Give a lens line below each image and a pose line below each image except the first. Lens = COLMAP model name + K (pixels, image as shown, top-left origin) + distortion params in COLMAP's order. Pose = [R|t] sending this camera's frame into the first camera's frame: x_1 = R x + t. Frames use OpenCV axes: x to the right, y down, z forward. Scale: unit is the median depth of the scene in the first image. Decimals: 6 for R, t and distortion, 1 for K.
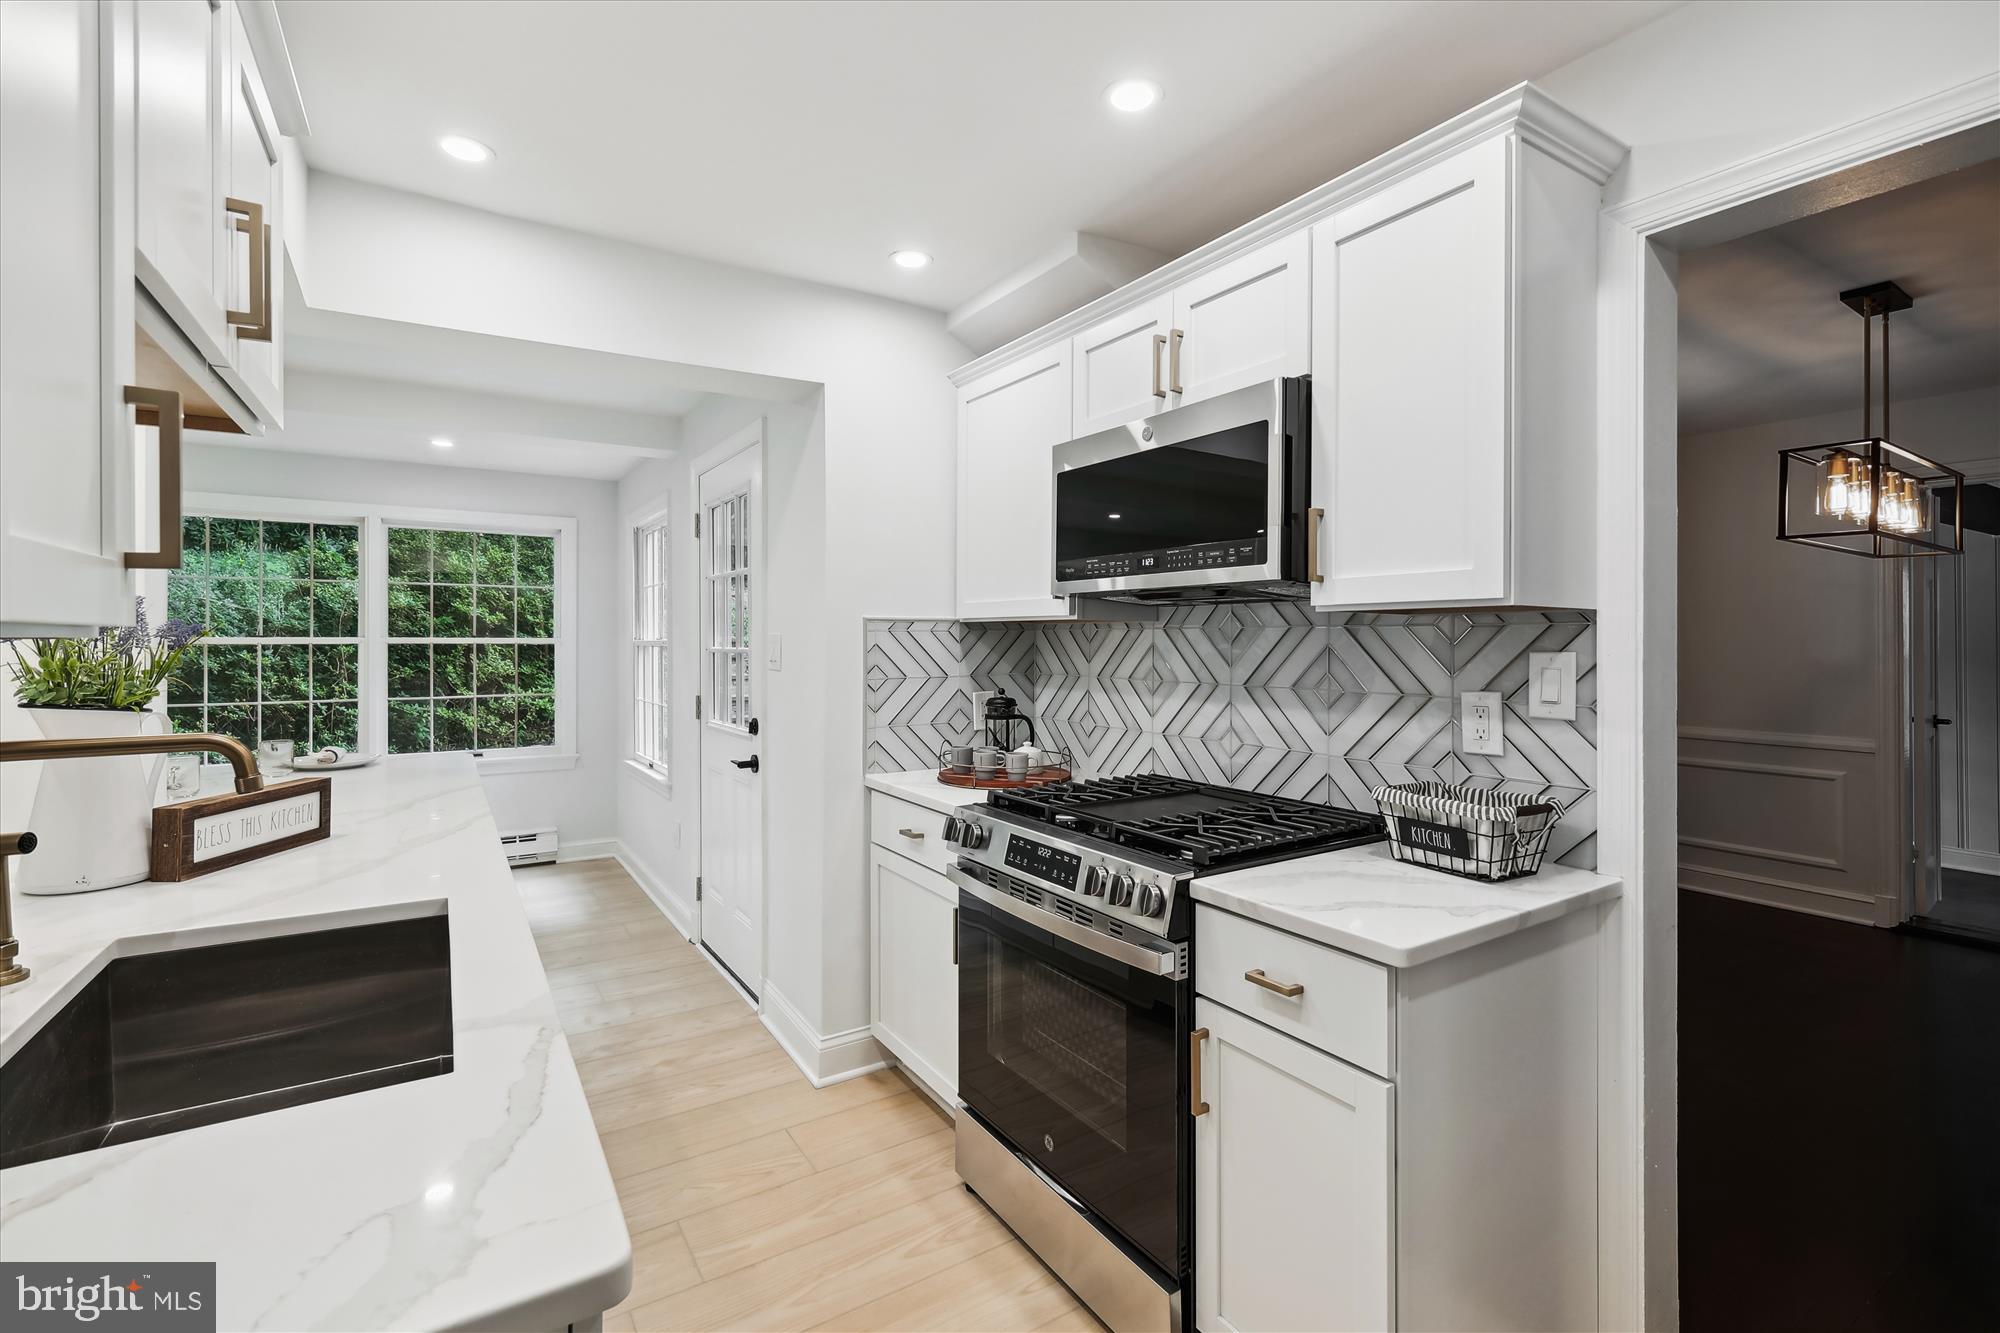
lens RADIAL K [[888.8, 0, 1005.8], [0, 888.8, 638.5], [0, 0, 1]] dist [-0.007459, 0.004820]
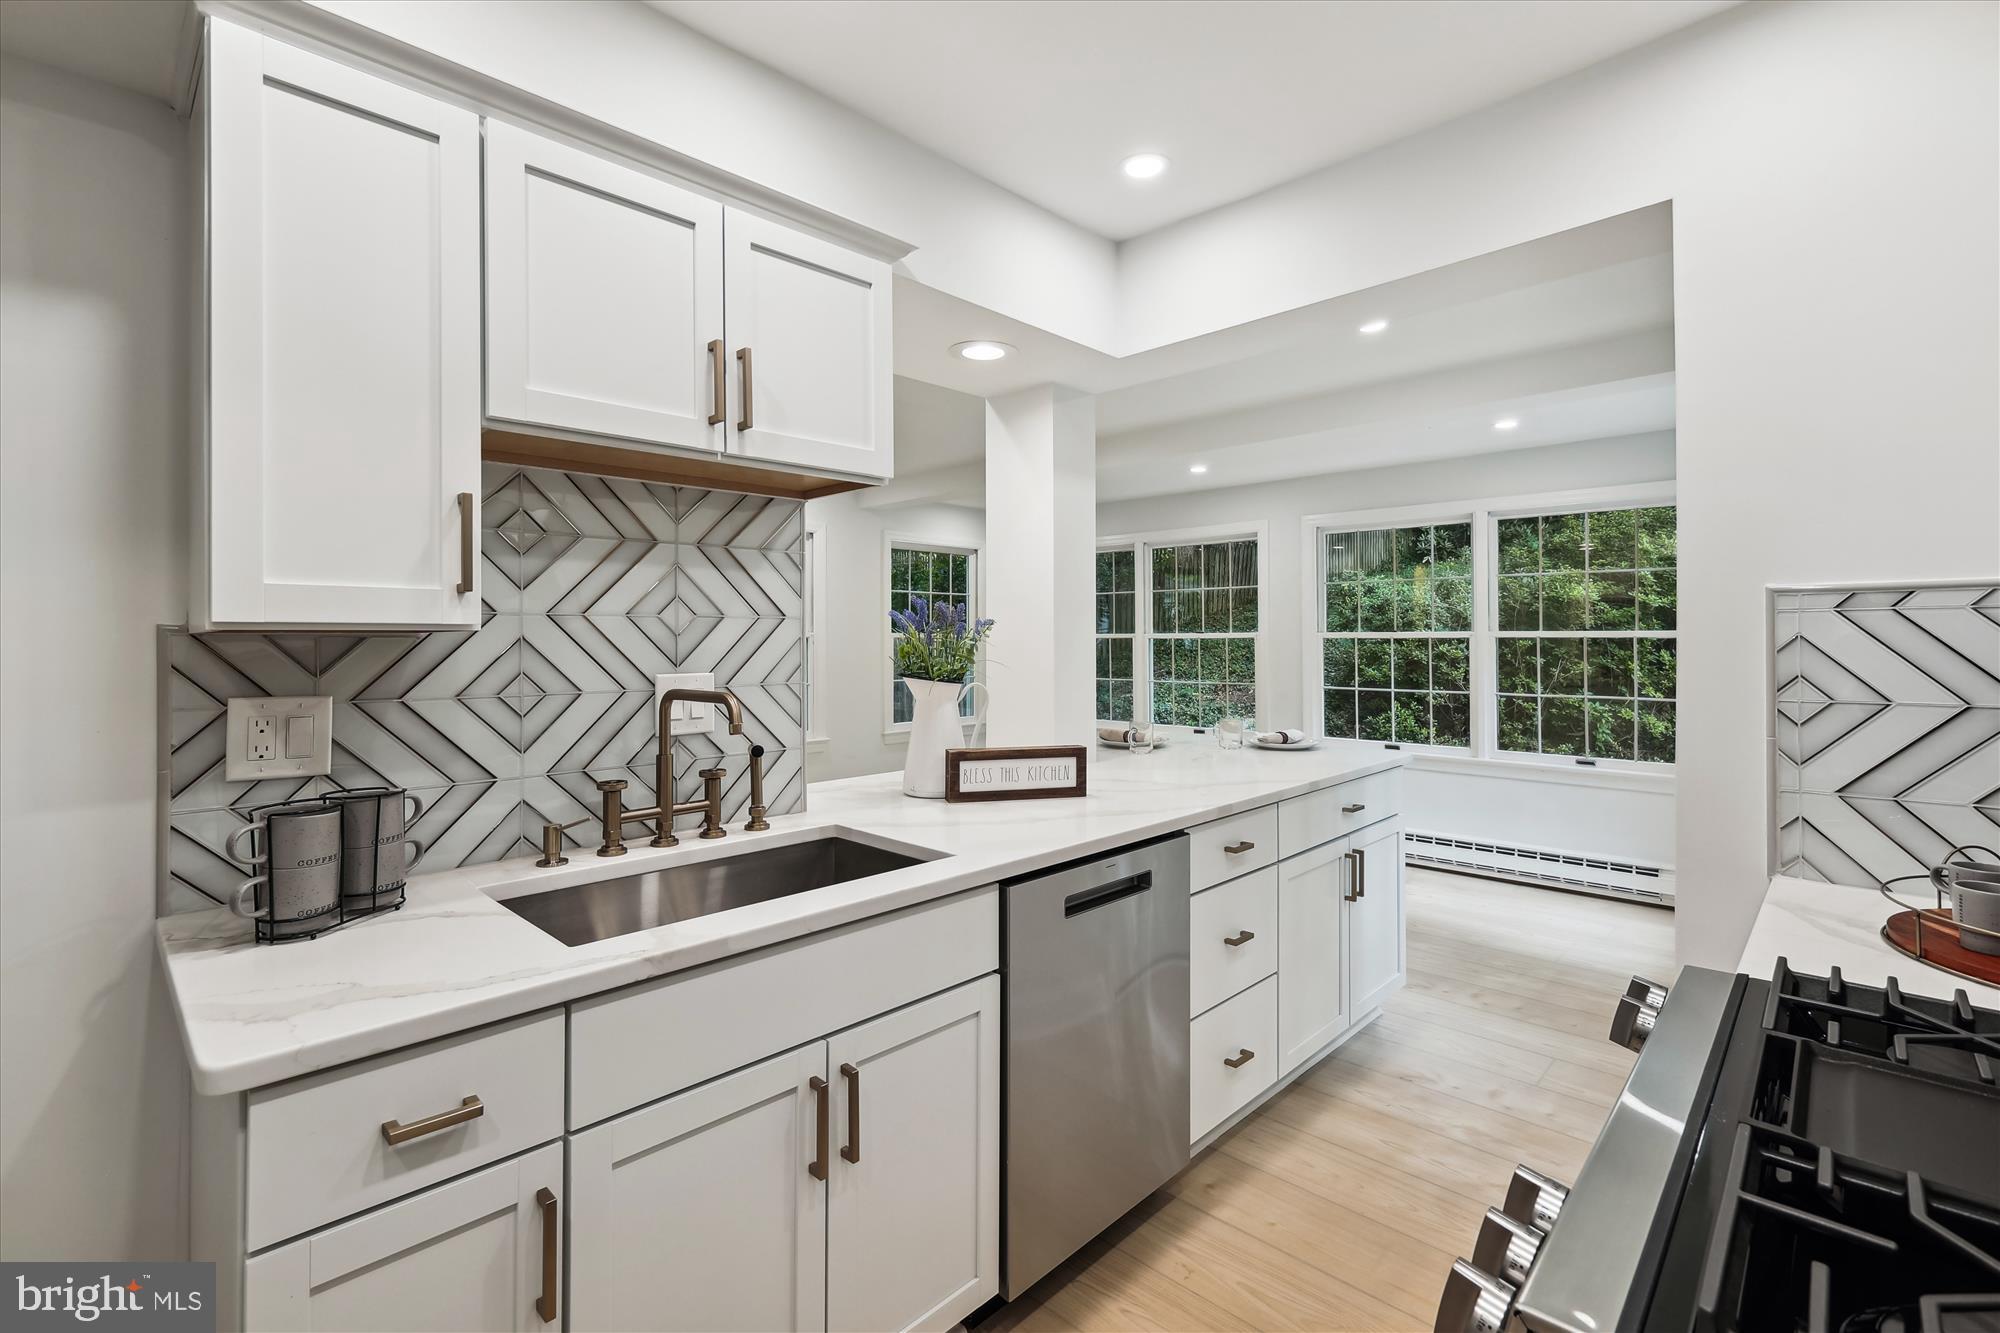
lens RADIAL K [[888.8, 0, 990.0], [0, 888.8, 633.8], [0, 0, 1]] dist [-0.007459, 0.004820]
pose [[0.219401, -0.004668, -0.975624, 0.288873], [0.005016, 0.999981, -0.003657, 0.004772], [0.975622, -0.004092, 0.219420, 0.450969]]
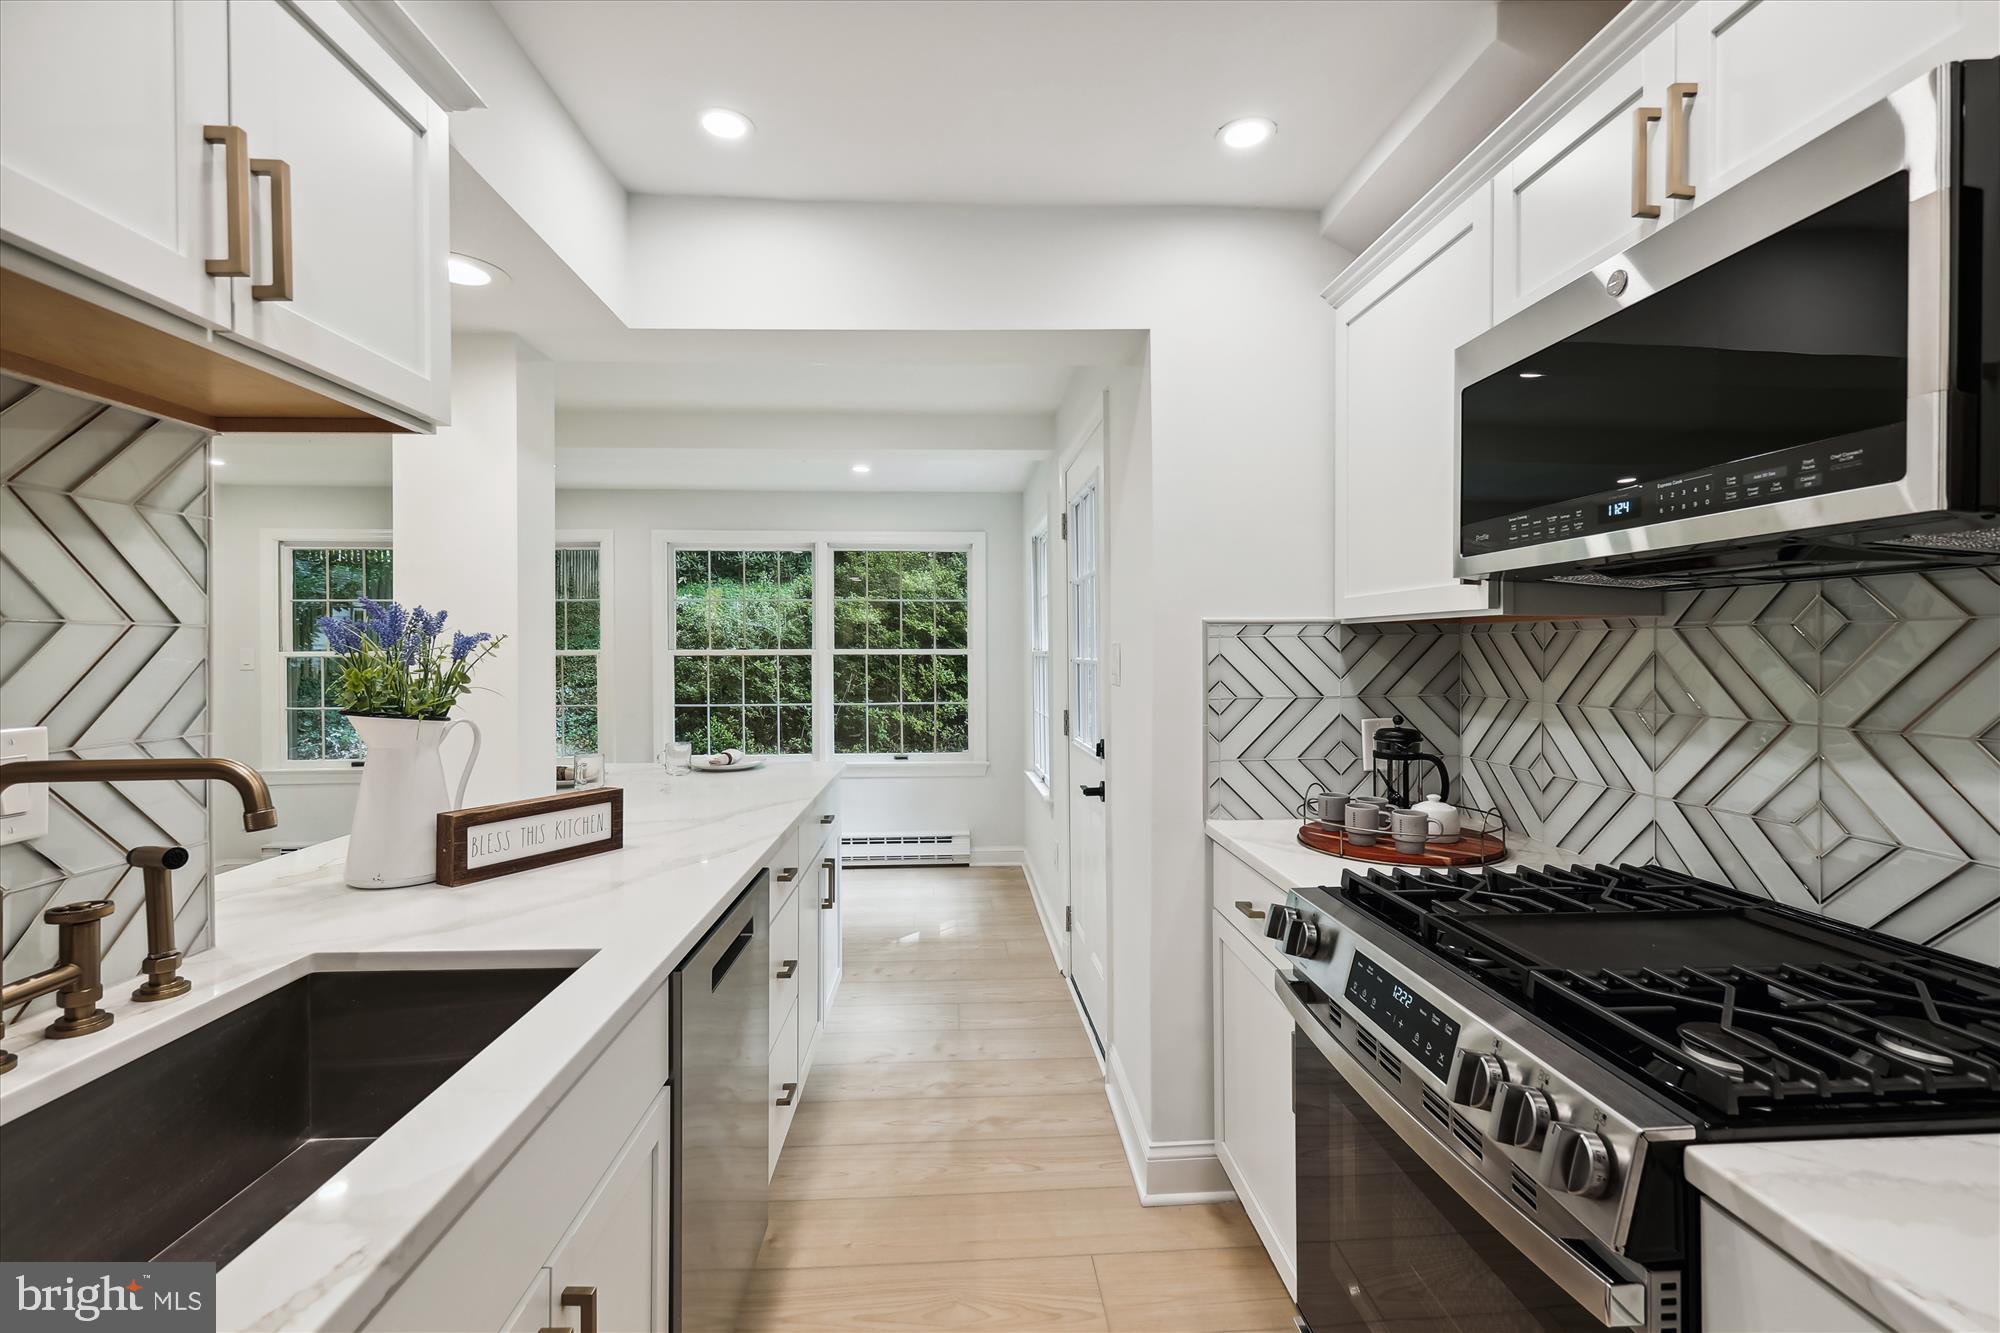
lens RADIAL K [[888.8, 0, 999.8], [0, 888.8, 651.7], [0, 0, 1]] dist [-0.007459, 0.004820]
pose [[0.869647, -0.003518, -0.493662, 0.076920], [0.005410, 0.999982, 0.002405, 0.001607], [0.493645, -0.004762, 0.869650, 0.252059]]
